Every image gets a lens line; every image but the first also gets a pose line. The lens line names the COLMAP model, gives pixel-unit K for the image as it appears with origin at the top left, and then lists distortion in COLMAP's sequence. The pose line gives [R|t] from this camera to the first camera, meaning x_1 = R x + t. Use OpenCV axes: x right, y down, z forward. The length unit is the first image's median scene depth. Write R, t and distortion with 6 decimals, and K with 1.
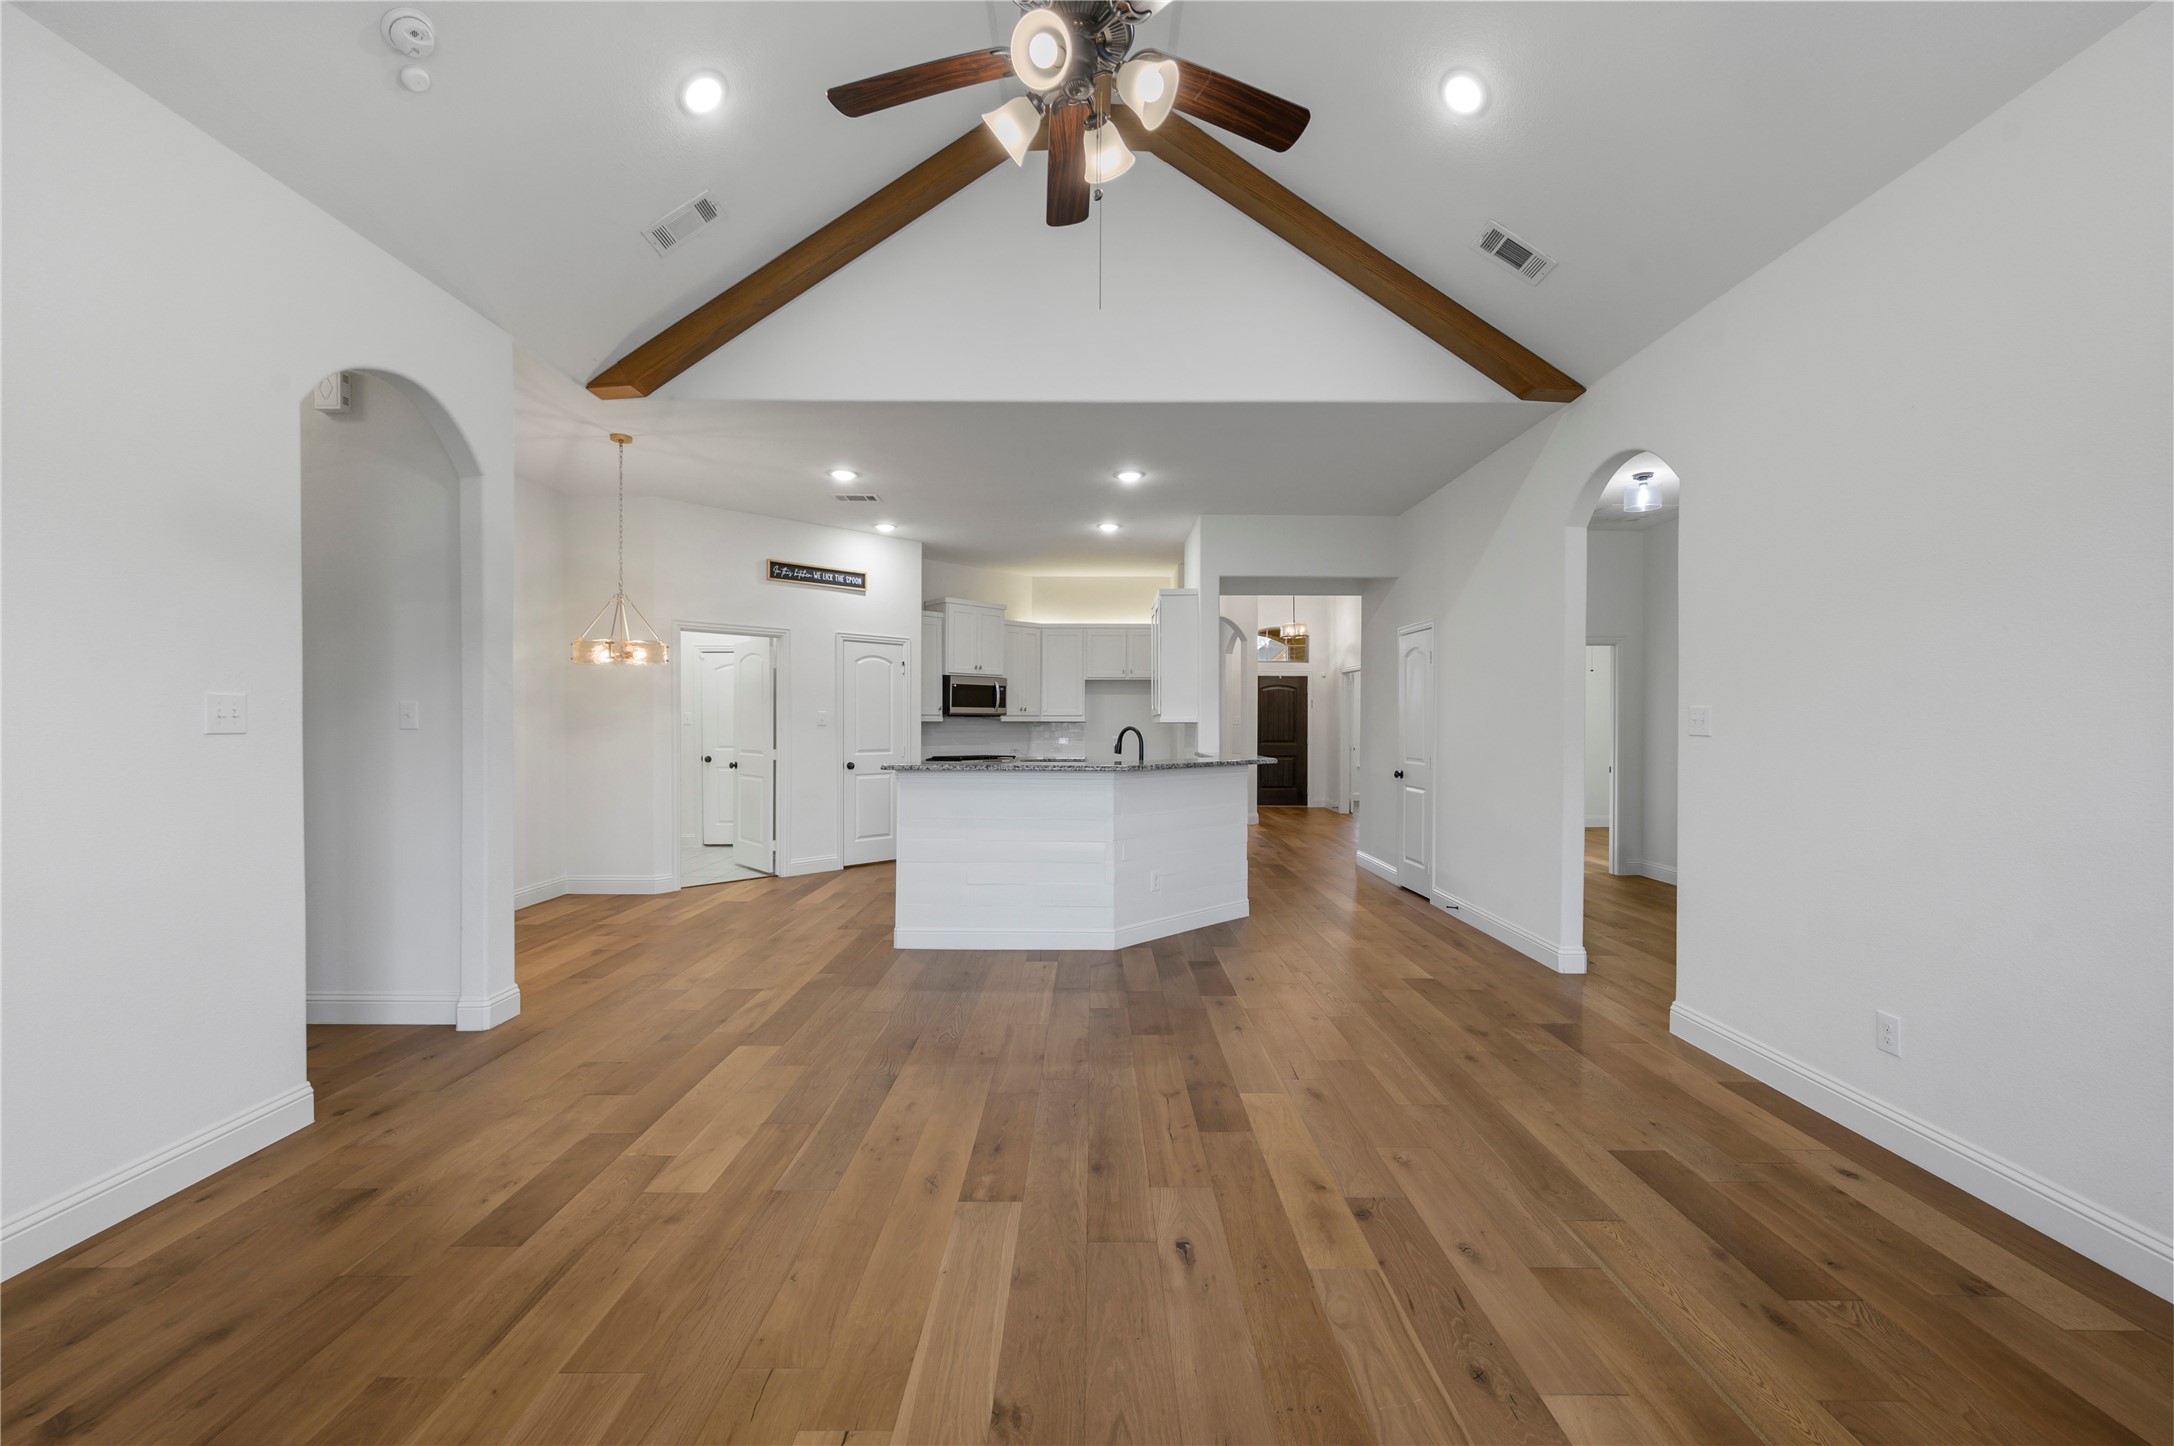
lens RADIAL K [[861.5, 0, 1087.0], [0, 861.5, 723.0], [0, 0, 1]] dist [0.003161, -0.000058]
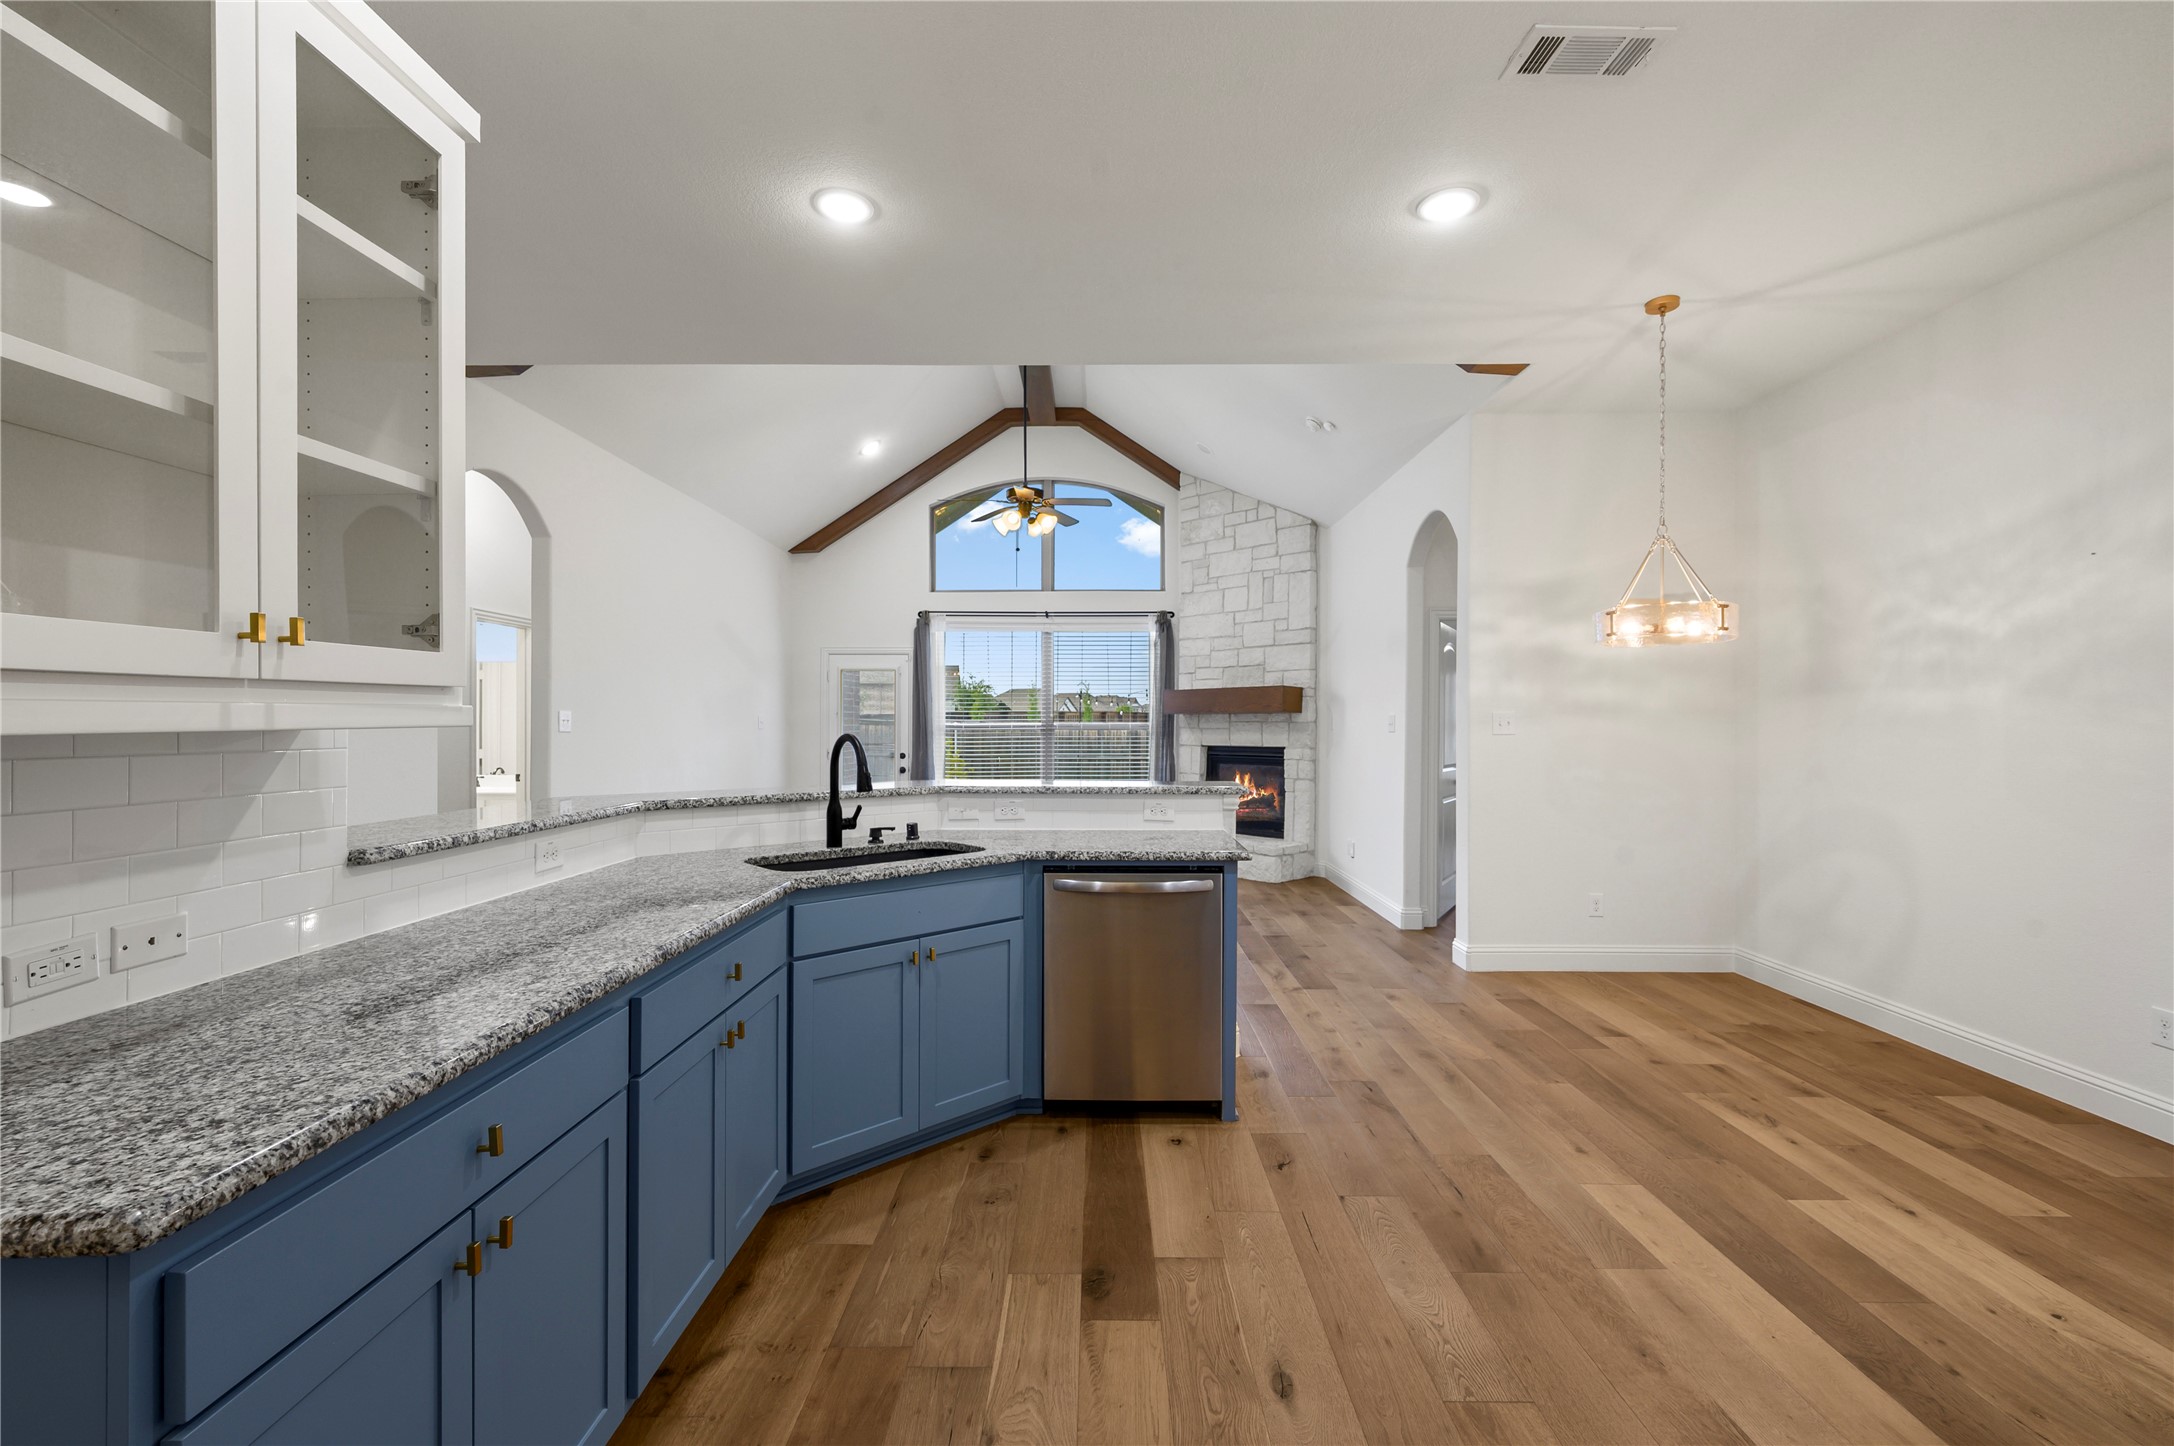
lens RADIAL K [[919.7, 0, 1091.3], [0, 919.7, 722.6], [0, 0, 1]] dist [0.000321, 0.000040]
pose [[-0.999983, -0.005873, -0.000634, -0.097223], [-0.005873, 0.999983, 0.000677, -0.004651], [0.000630, 0.000680, -1.000000, 1.661520]]
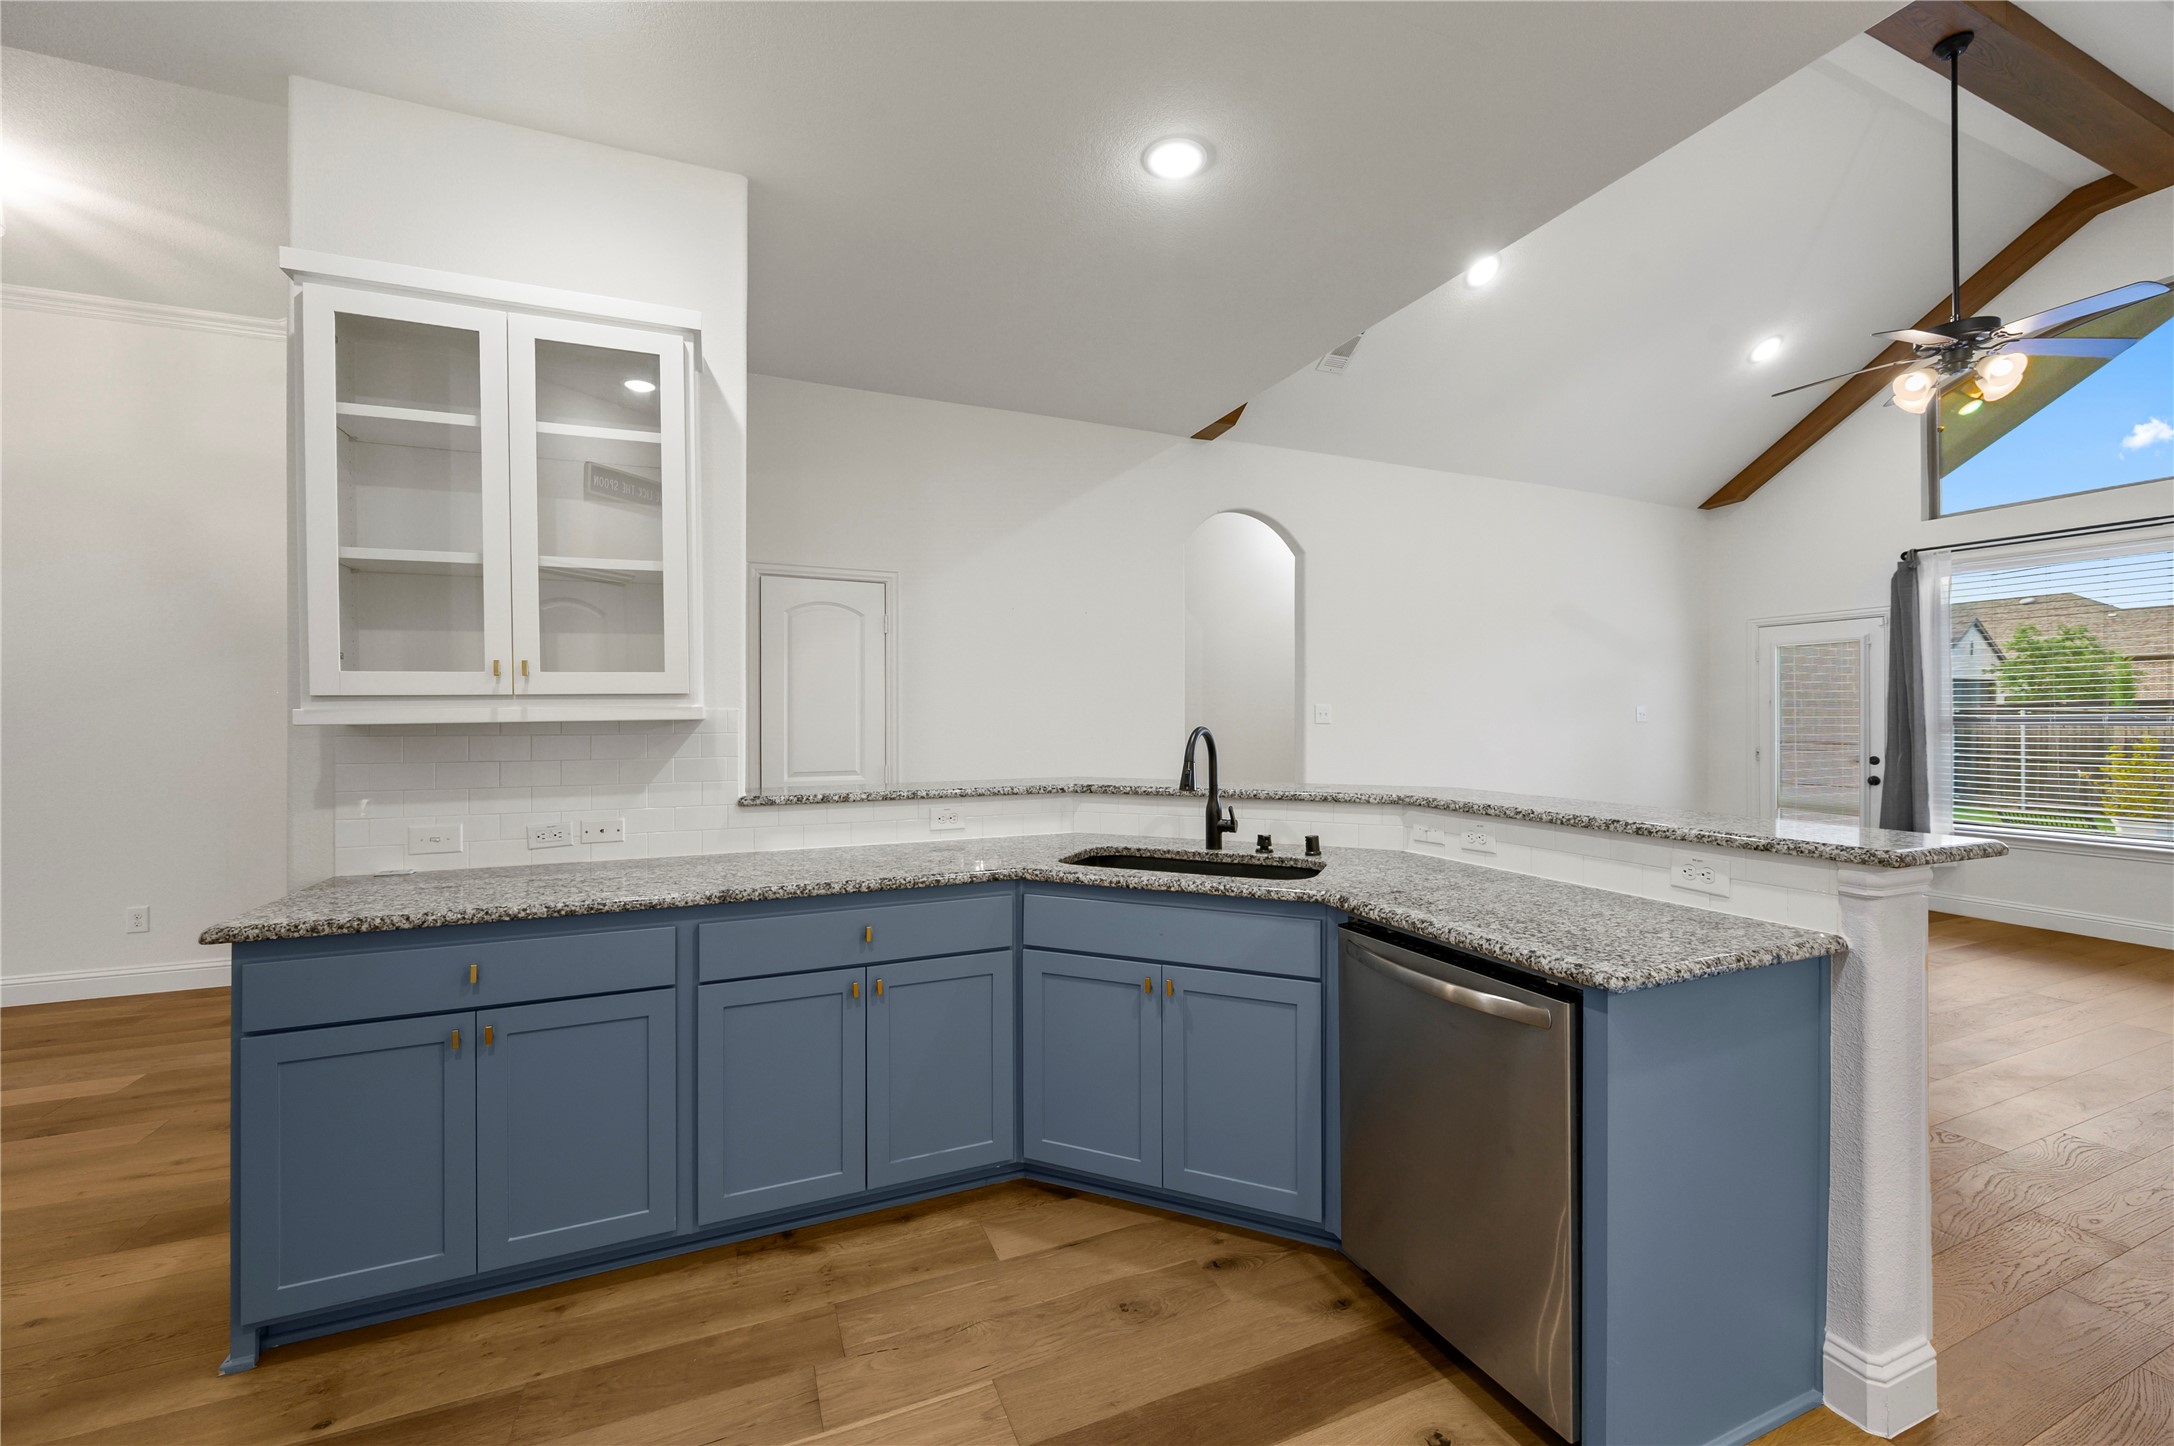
lens RADIAL K [[857.5, 0, 1090.6], [0, 857.5, 714.3], [0, 0, 1]] dist [0.000195, -0.000663]
pose [[-0.399993, -0.000468, 0.916518, -0.370521], [0.002686, 0.999995, 0.001682, -0.004602], [-0.916514, 0.003134, -0.399990, 1.339739]]
